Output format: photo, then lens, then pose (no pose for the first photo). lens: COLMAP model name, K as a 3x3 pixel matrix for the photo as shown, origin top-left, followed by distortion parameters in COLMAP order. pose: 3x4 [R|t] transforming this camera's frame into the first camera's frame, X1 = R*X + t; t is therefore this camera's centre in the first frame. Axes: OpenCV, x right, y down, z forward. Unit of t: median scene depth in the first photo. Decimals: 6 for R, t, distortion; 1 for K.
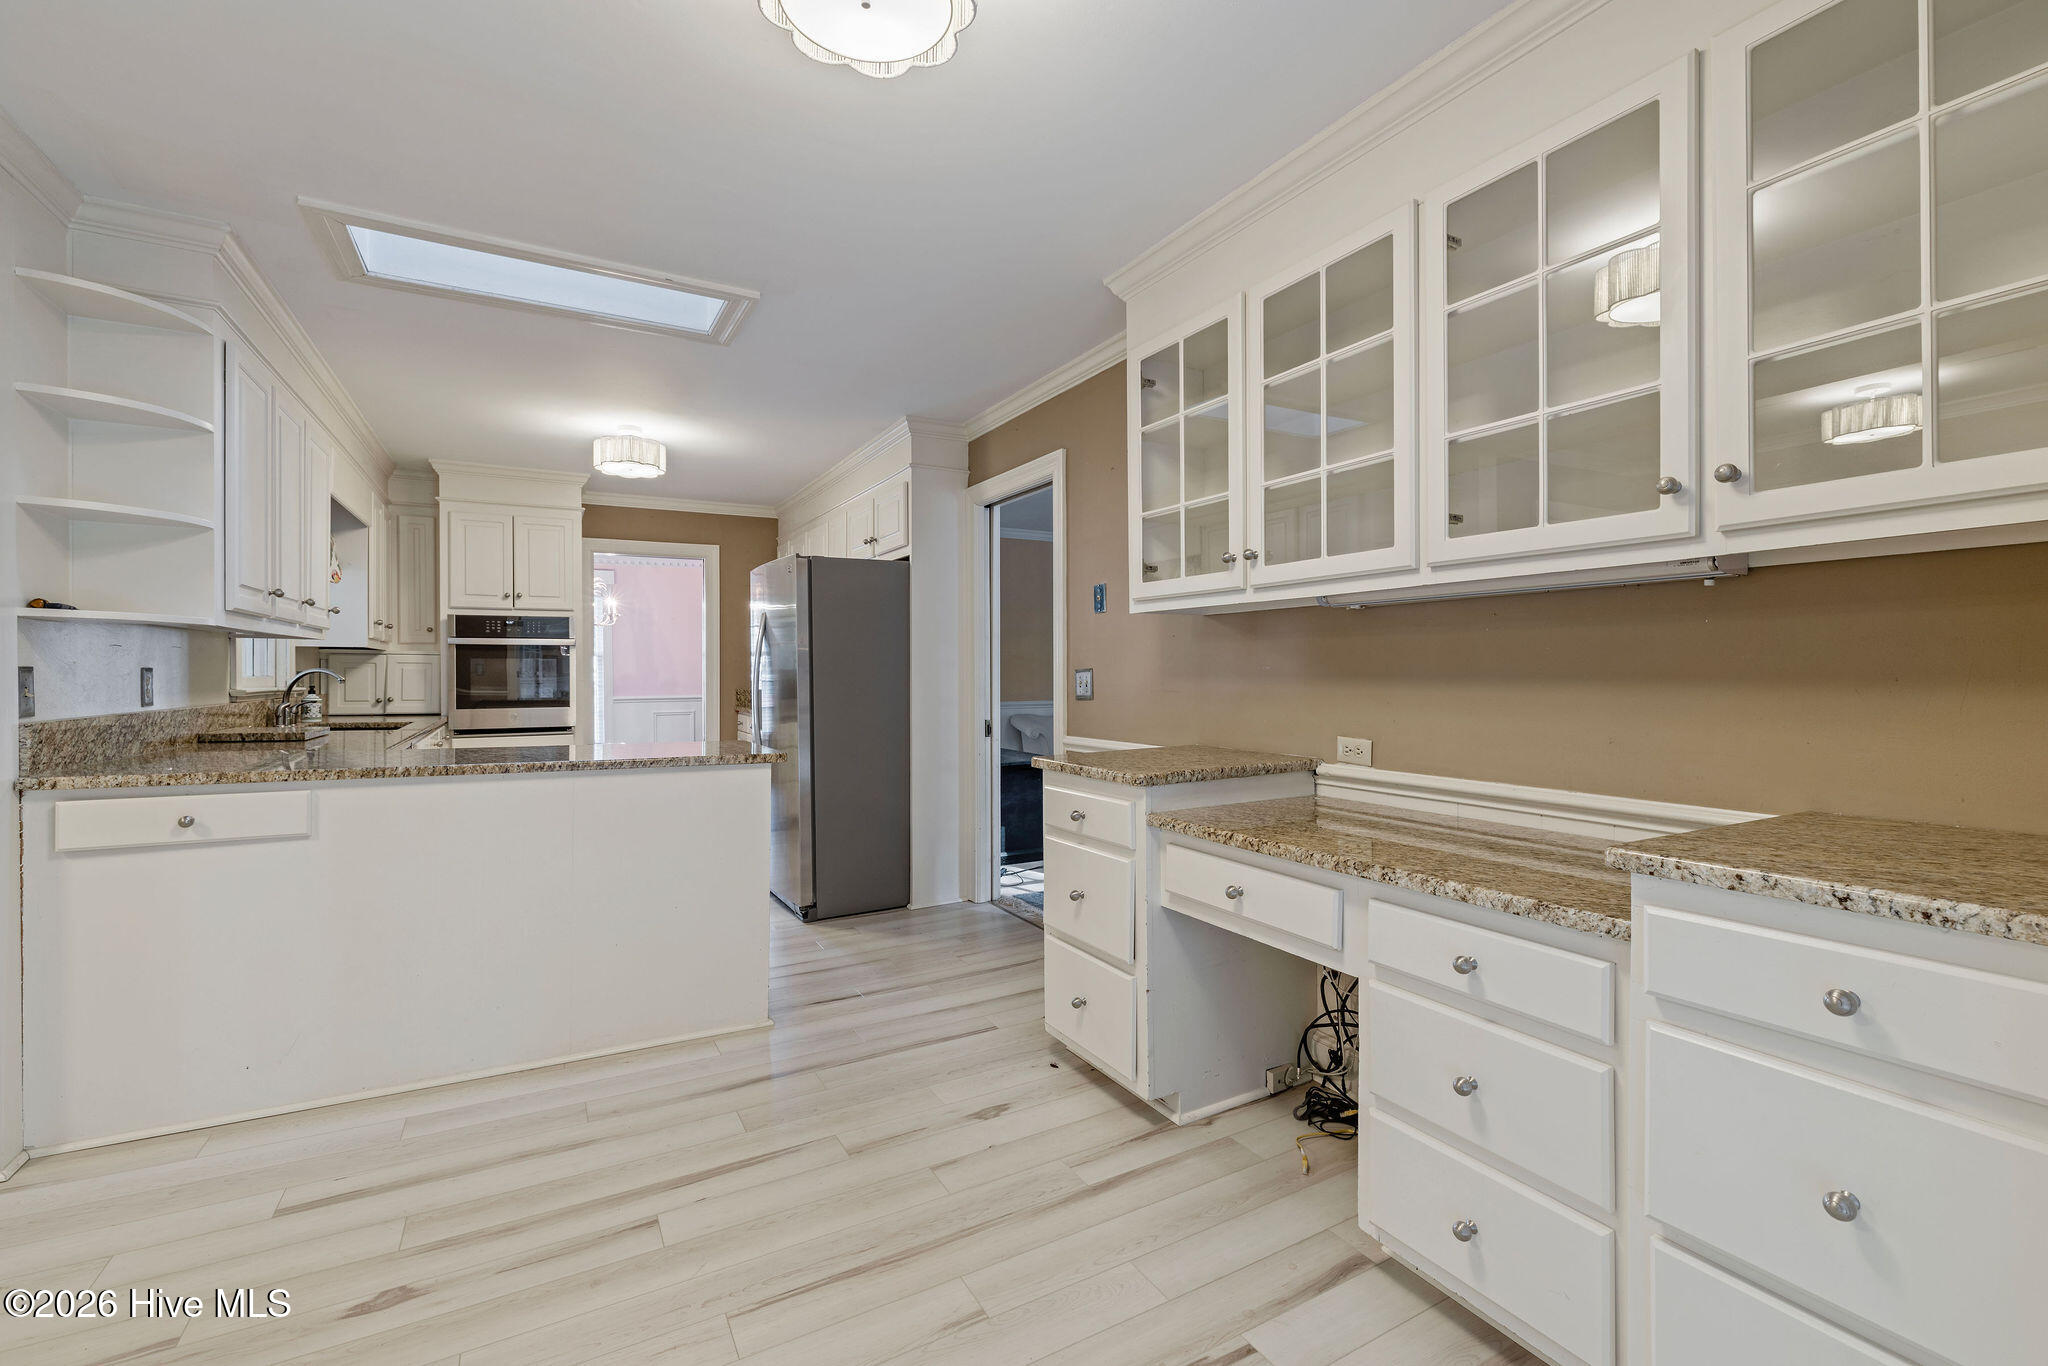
lens RADIAL K [[878.1, 0, 1026.5], [0, 878.1, 672.0], [0, 0, 1]] dist [-0.001444, 0.000140]
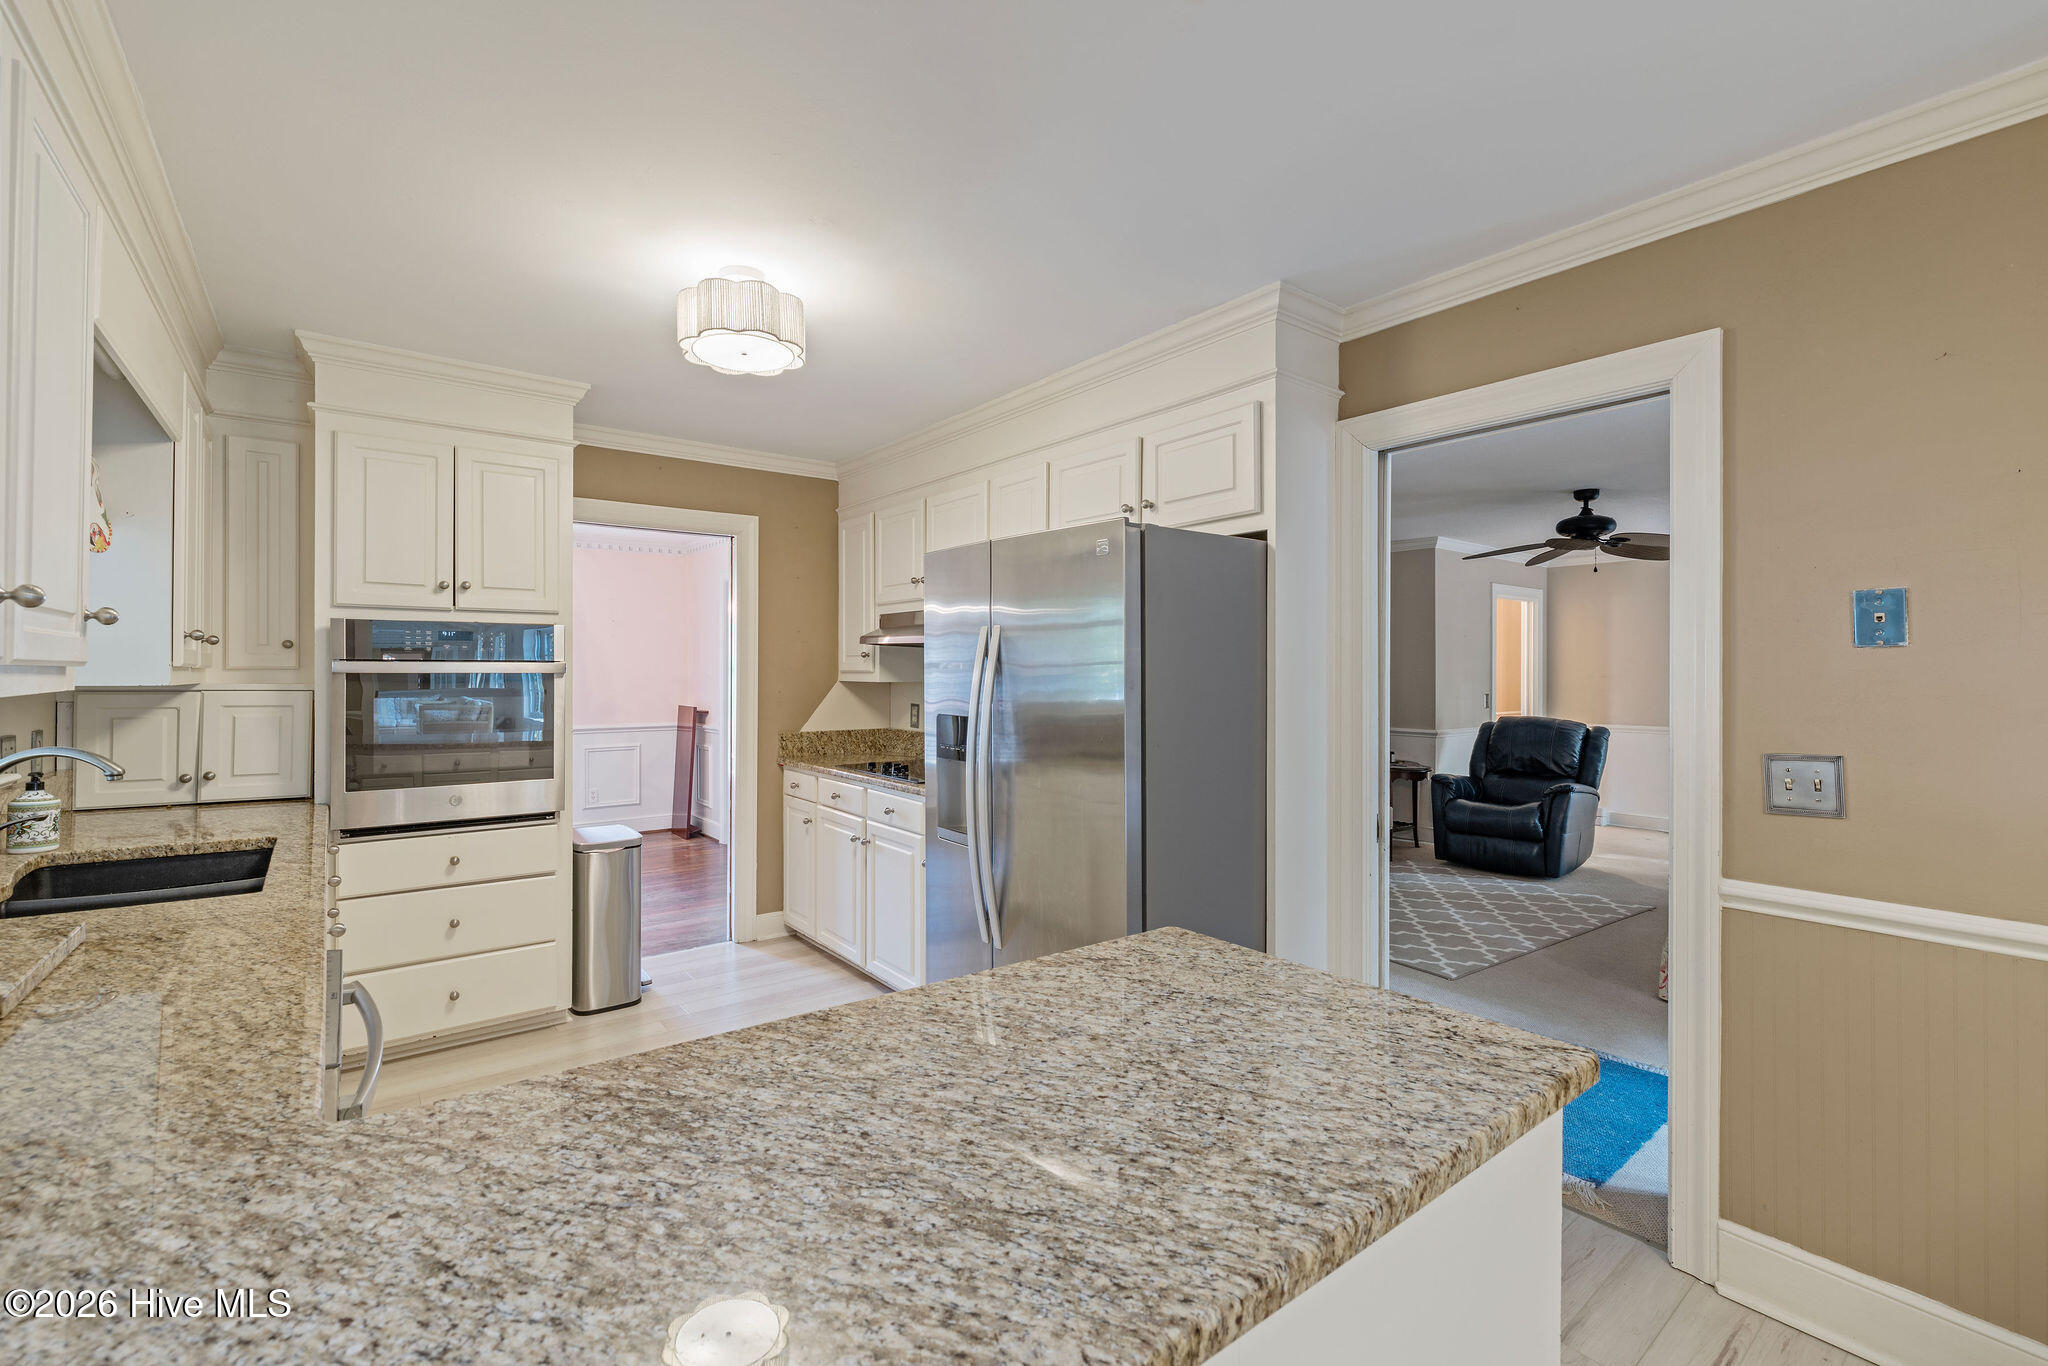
lens RADIAL K [[881.6, 0, 1031.9], [0, 881.6, 666.2], [0, 0, 1]] dist [0.001605, 0.000240]
pose [[0.987575, 0.006120, 0.157028, -0.369983], [-0.004866, 0.999953, -0.008370, -0.039155], [-0.157072, 0.007502, 0.987559, 0.457788]]
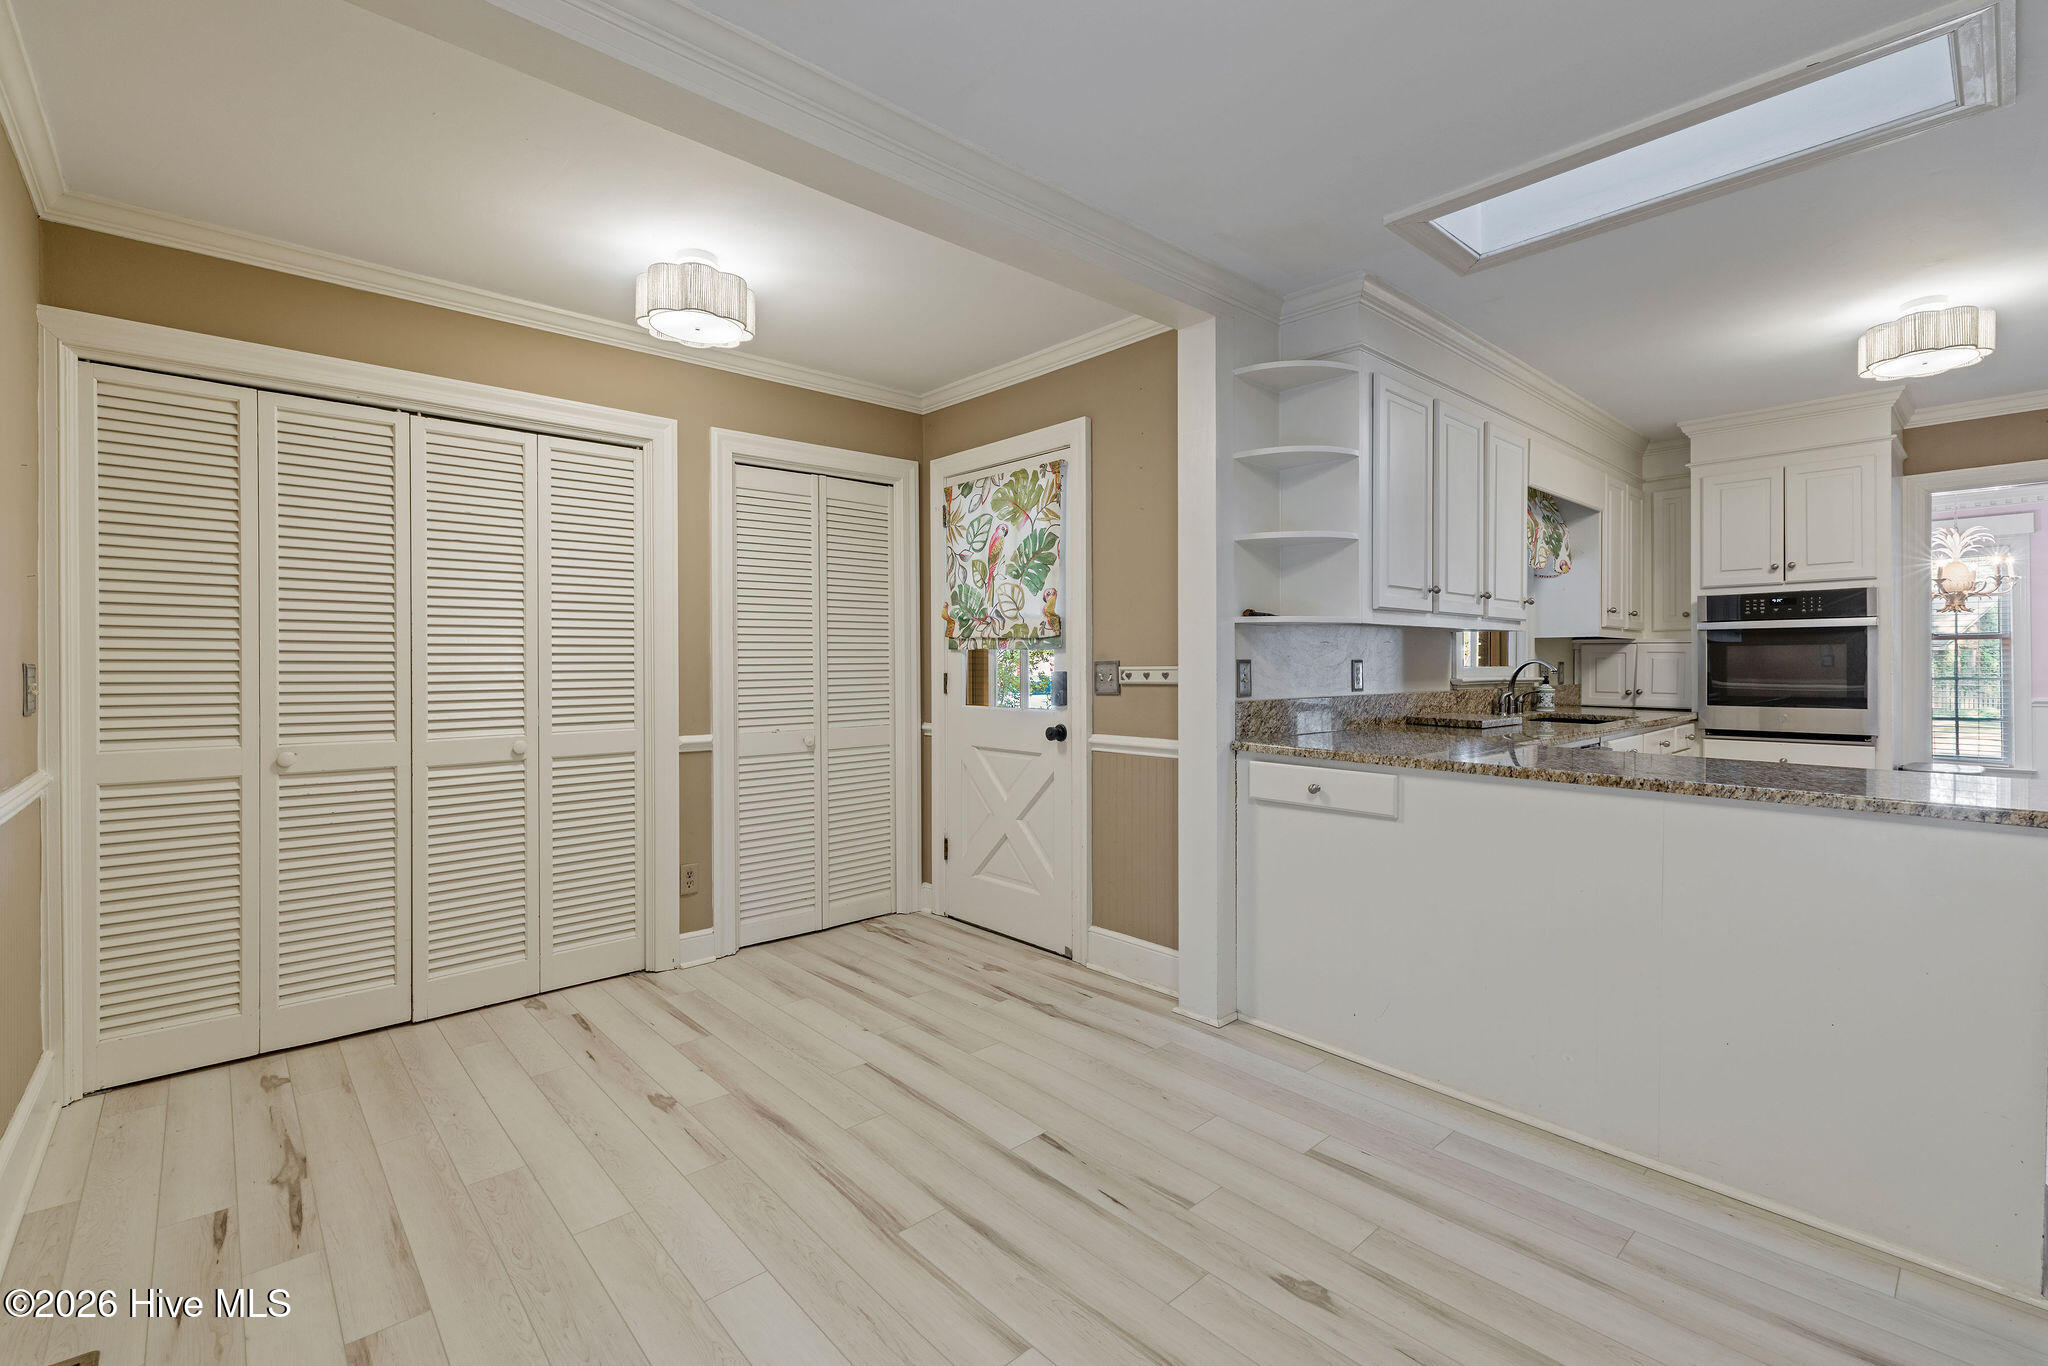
lens RADIAL K [[900.8, 0, 1020.1], [0, 900.8, 667.0], [0, 0, 1]] dist [0.000131, 0.000527]
pose [[0.224423, 0.004178, -0.974483, 0.072760], [0.002025, 0.999987, 0.004754, -0.000948], [0.974490, -0.003041, 0.224412, 0.166979]]
